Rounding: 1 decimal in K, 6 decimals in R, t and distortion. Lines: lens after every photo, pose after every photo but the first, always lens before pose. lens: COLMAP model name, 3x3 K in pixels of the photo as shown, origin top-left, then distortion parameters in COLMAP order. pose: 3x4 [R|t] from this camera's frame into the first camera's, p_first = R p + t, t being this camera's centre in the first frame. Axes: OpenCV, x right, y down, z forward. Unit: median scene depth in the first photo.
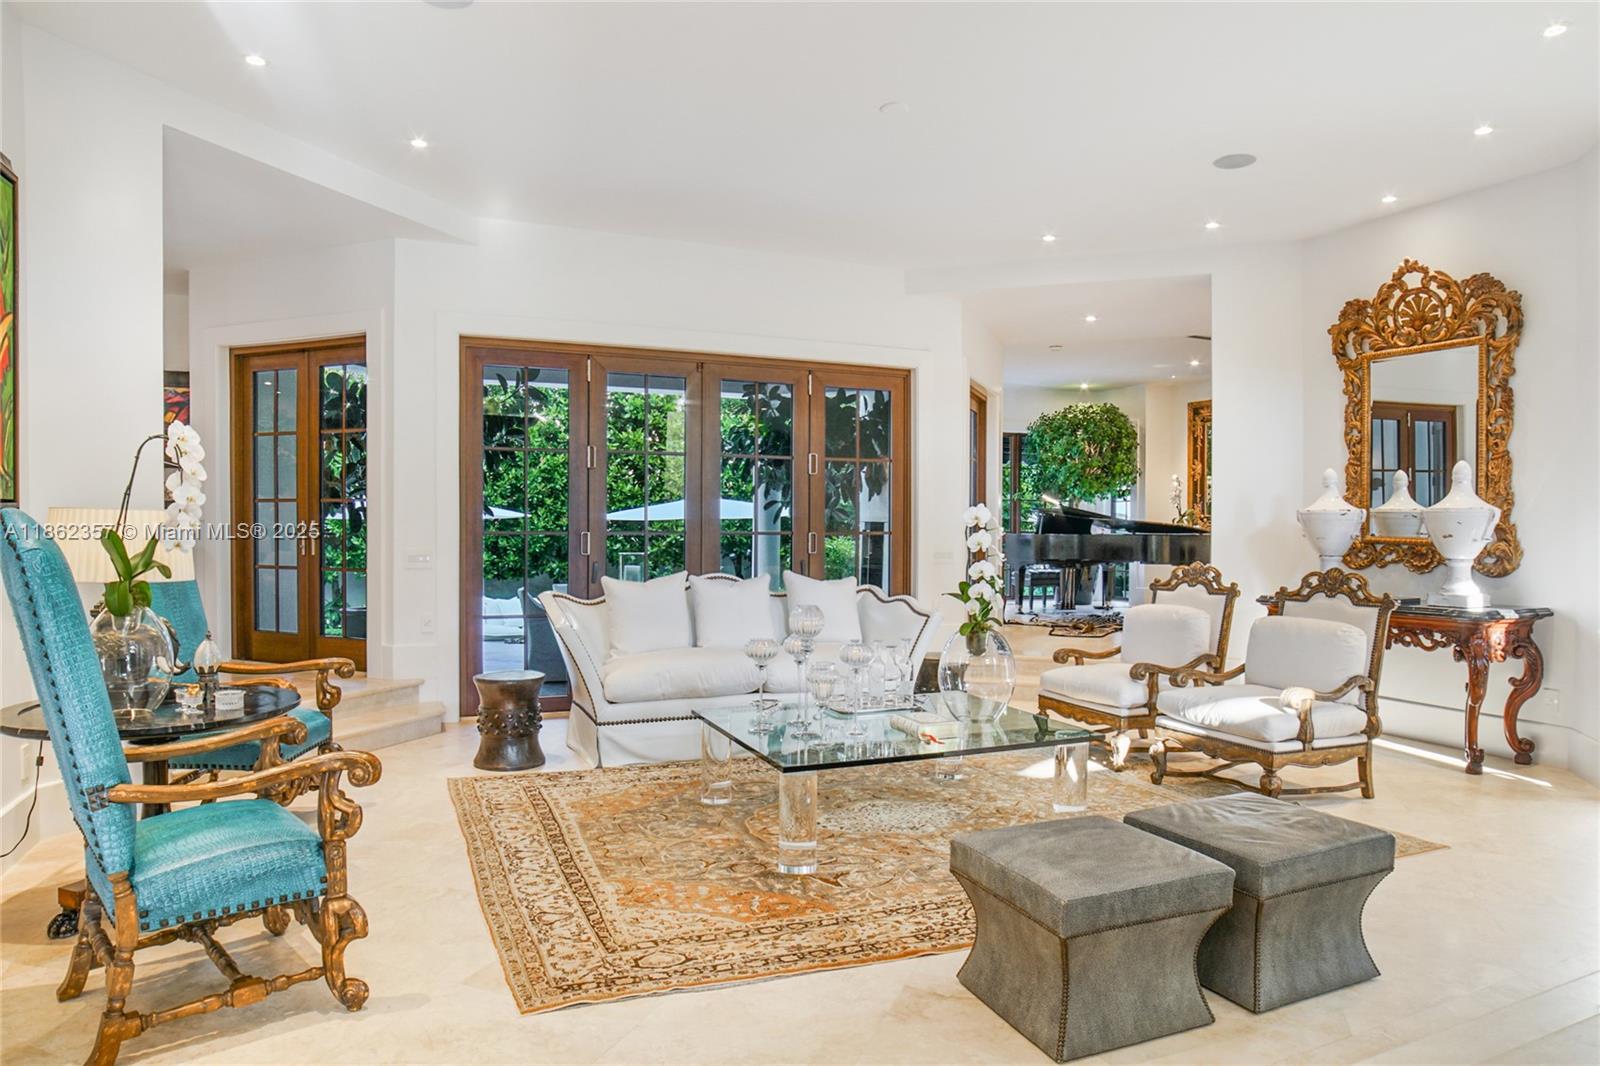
lens RADIAL K [[996.5, 0, 798.8], [0, 996.5, 531.8], [0, 0, 1]] dist [-0.081091, -0.002463]
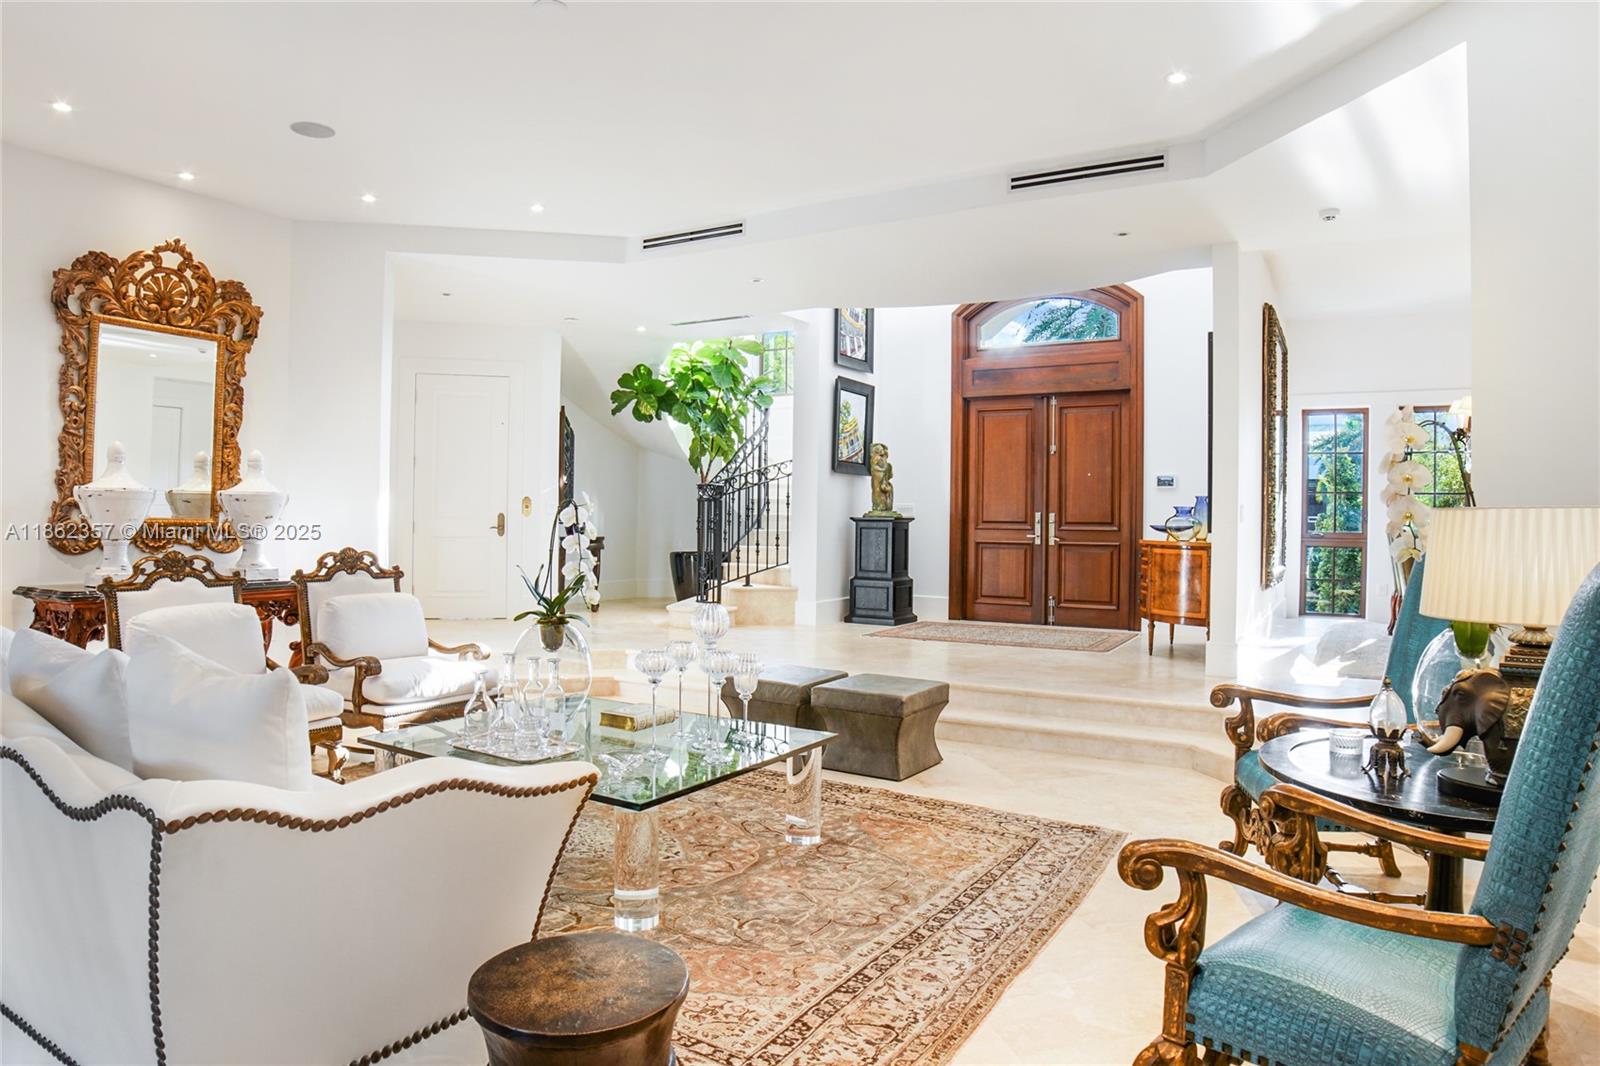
lens RADIAL K [[996.5, 0, 797.8], [0, 996.5, 524.5], [0, 0, 1]] dist [-0.081091, -0.002463]
pose [[-0.592853, -0.017545, 0.805120, -0.790357], [-0.016139, 0.999821, 0.009905, -0.010155], [-0.805149, -0.007122, -0.593030, 1.515545]]
